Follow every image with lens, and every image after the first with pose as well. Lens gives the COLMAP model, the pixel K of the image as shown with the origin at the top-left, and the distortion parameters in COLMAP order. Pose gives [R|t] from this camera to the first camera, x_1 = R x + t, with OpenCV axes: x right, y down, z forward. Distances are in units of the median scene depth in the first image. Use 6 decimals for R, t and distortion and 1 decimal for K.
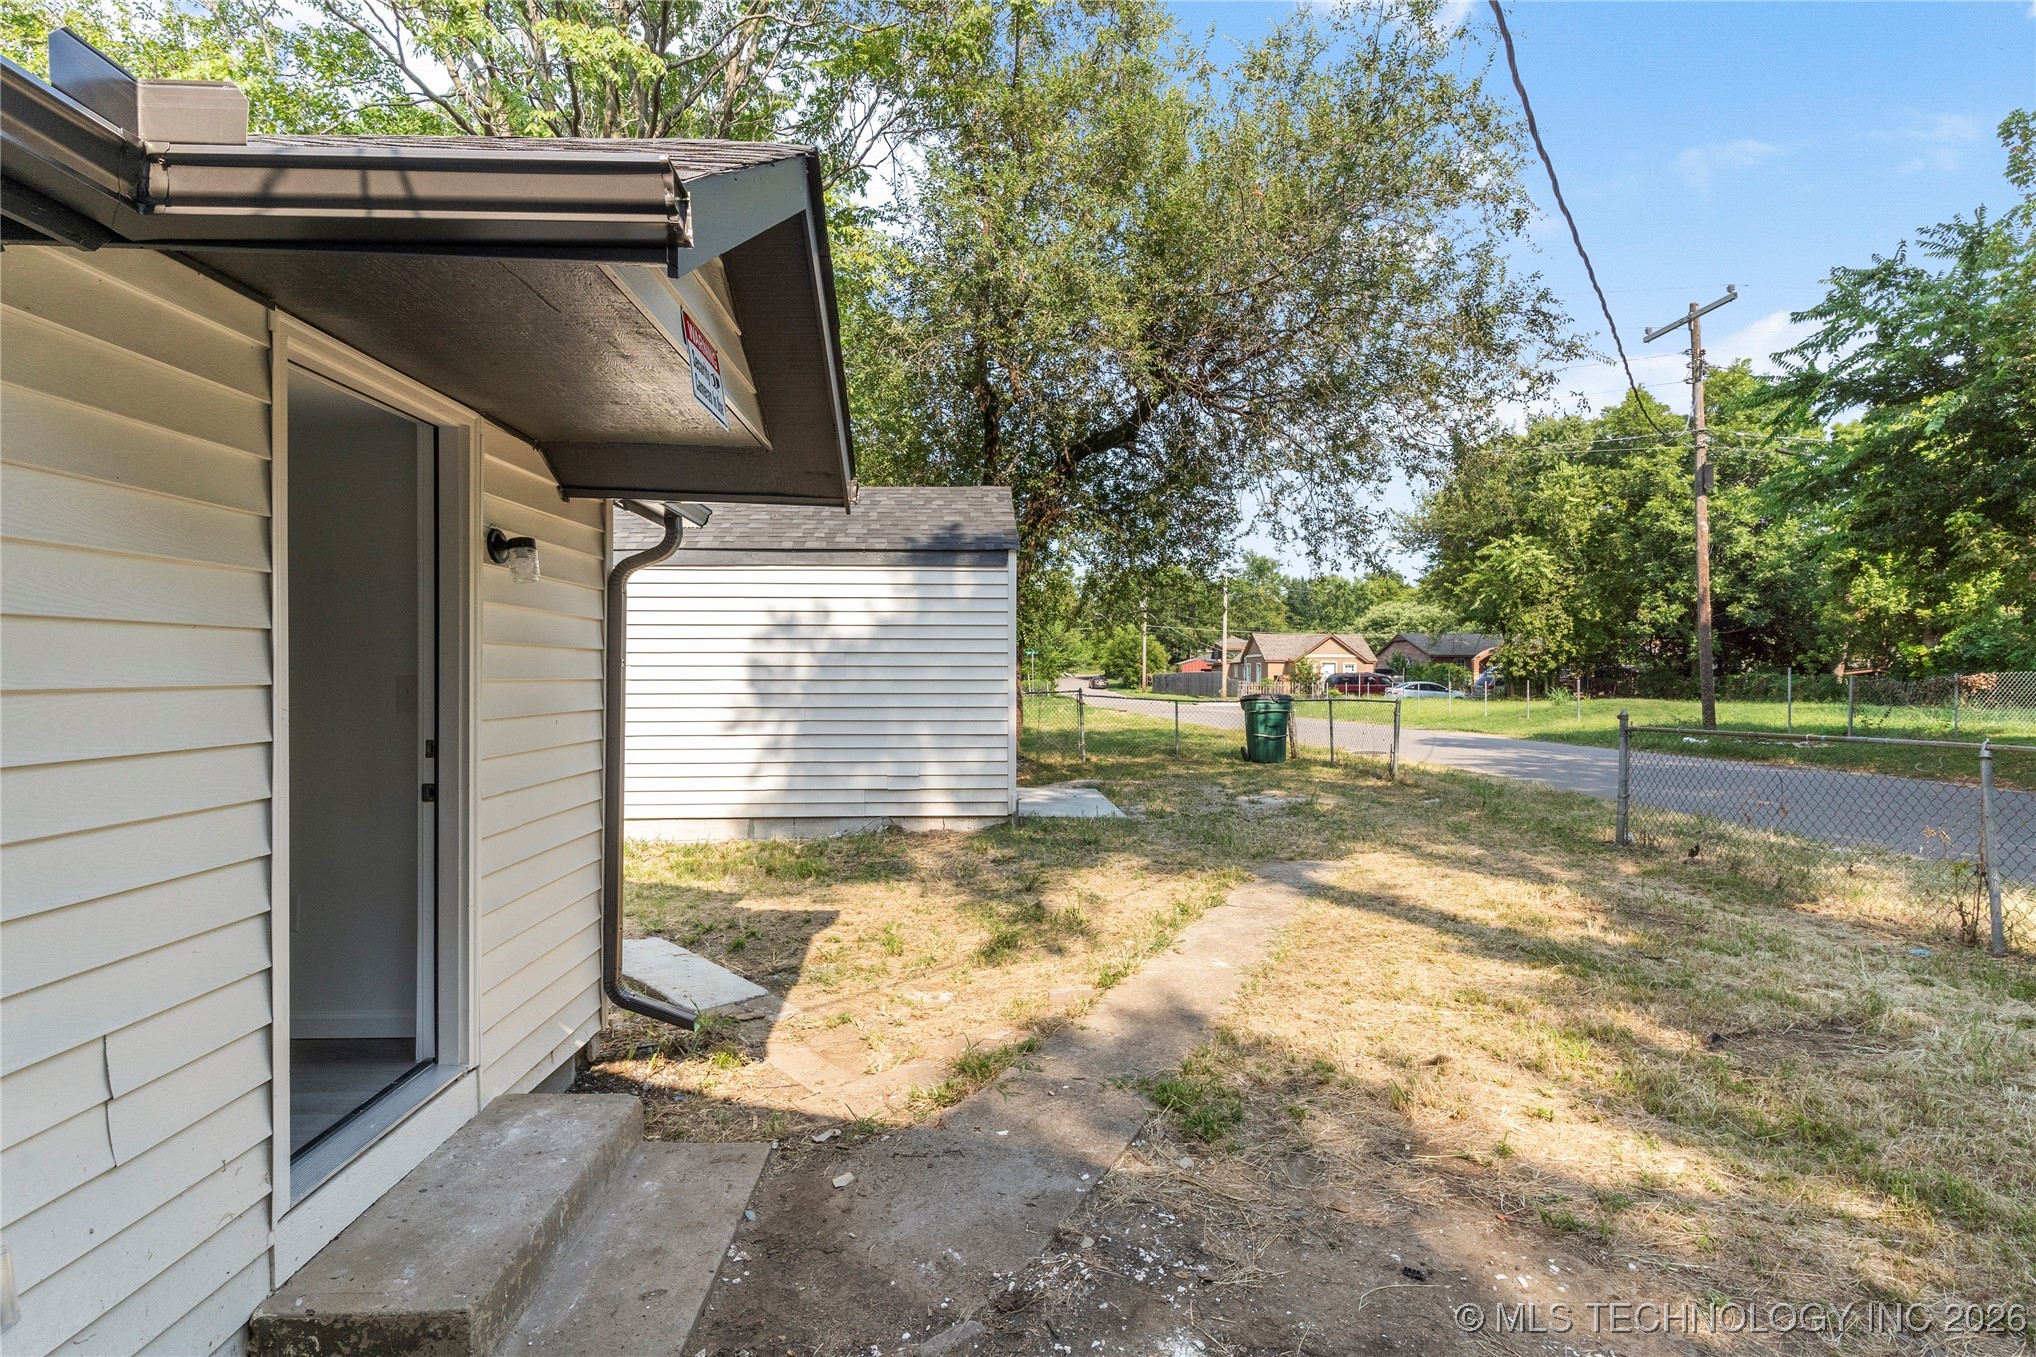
lens RADIAL K [[986.8, 0, 1017.2], [0, 986.8, 673.1], [0, 0, 1]] dist [0.002512, -0.002093]
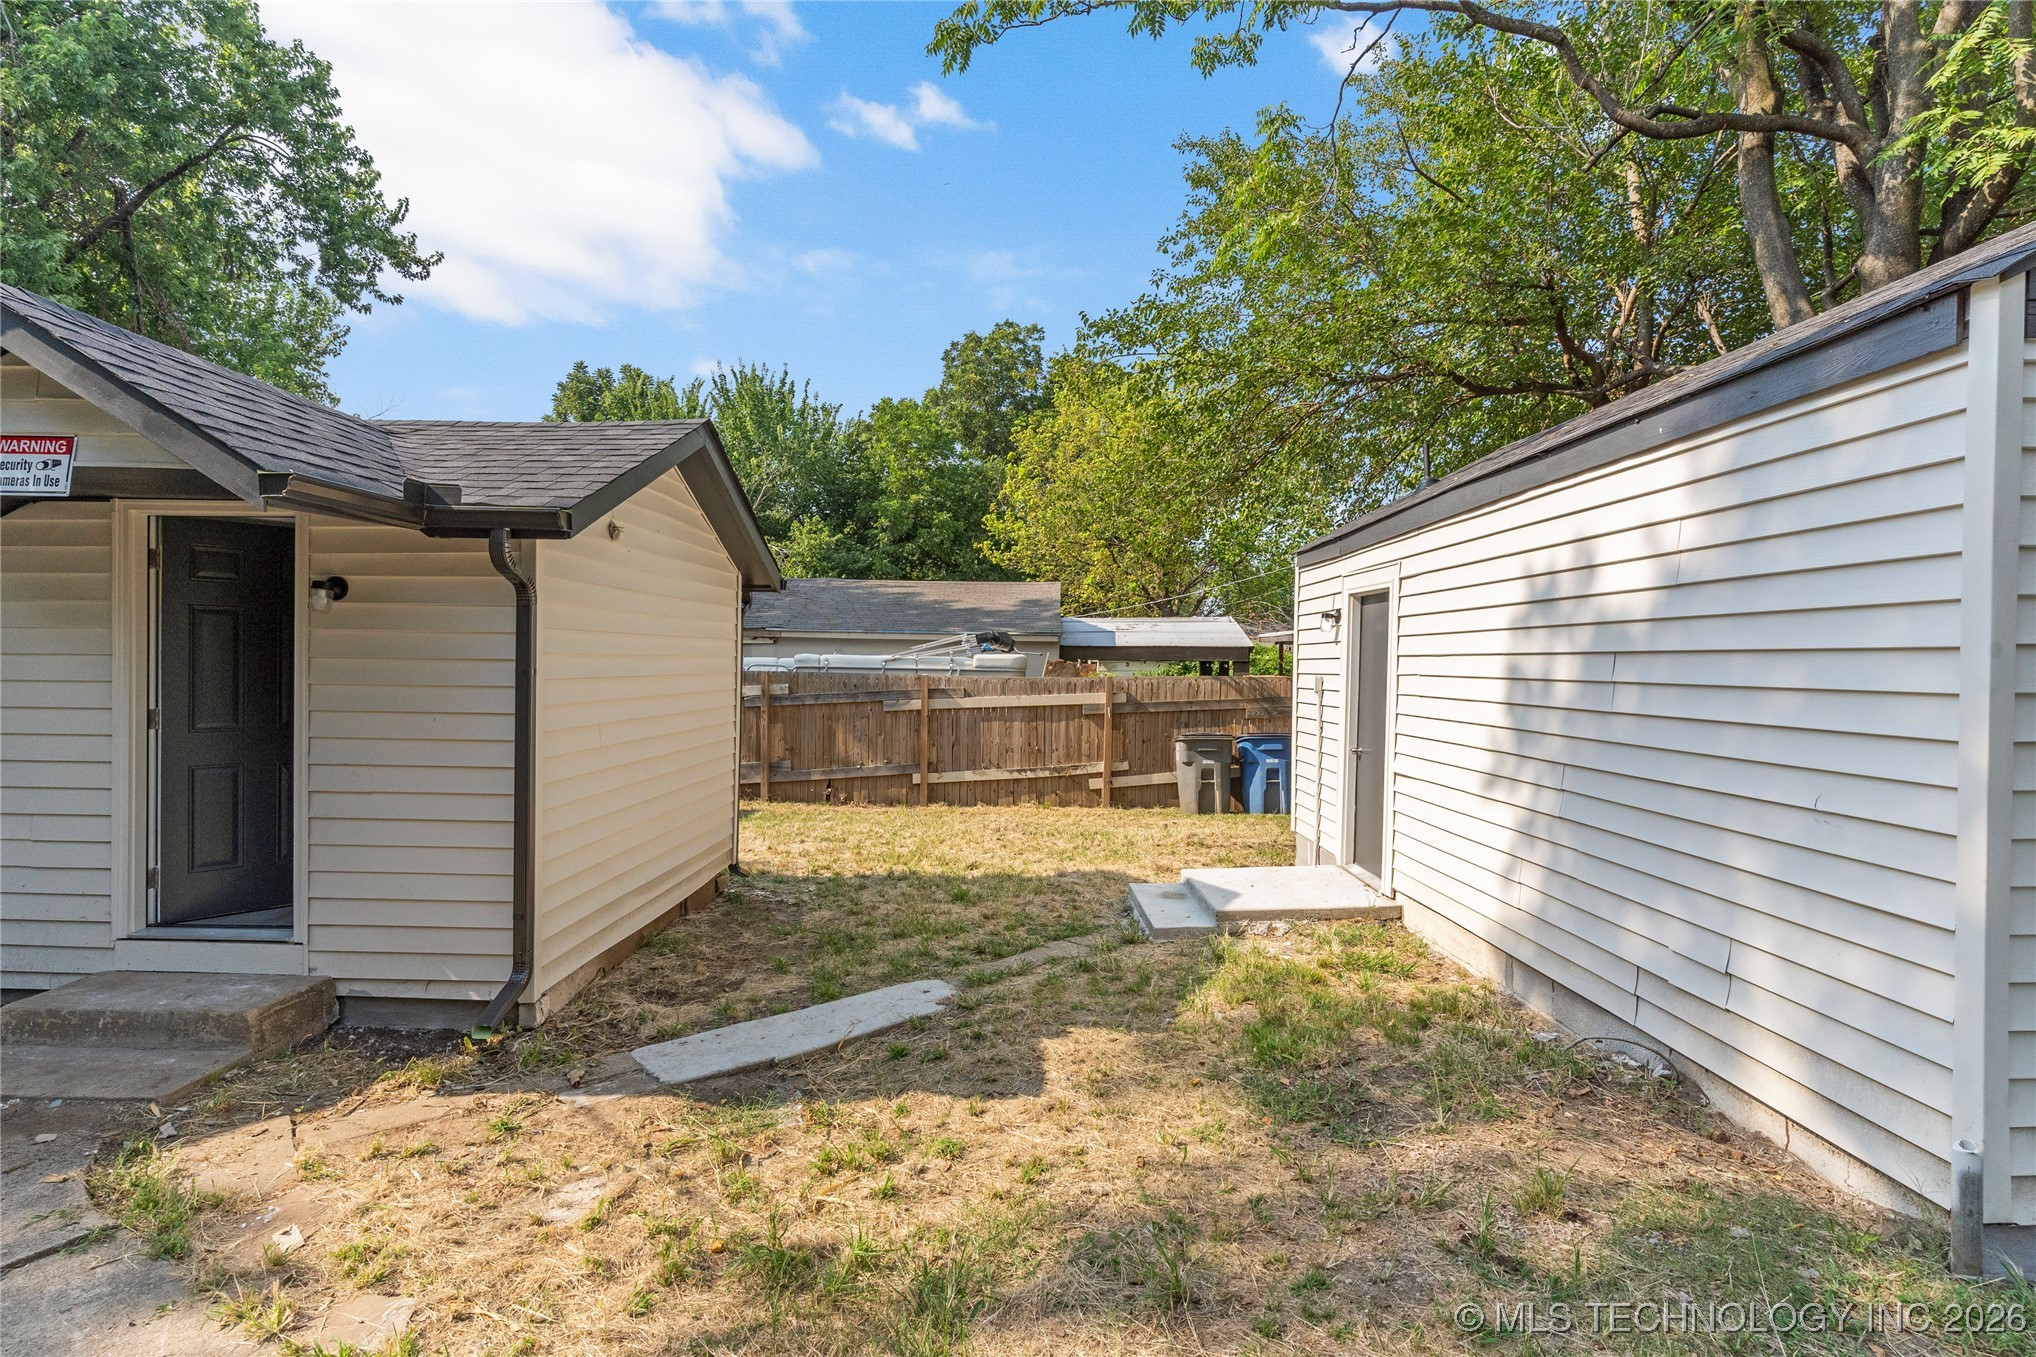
lens RADIAL K [[986.8, 0, 1008.9], [0, 986.8, 668.9], [0, 0, 1]] dist [0.002512, -0.002093]
pose [[-0.067600, 0.009267, -0.997670, 0.300286], [-0.013164, 0.999862, 0.010179, -0.014387], [0.997626, 0.013822, -0.067468, 0.755724]]
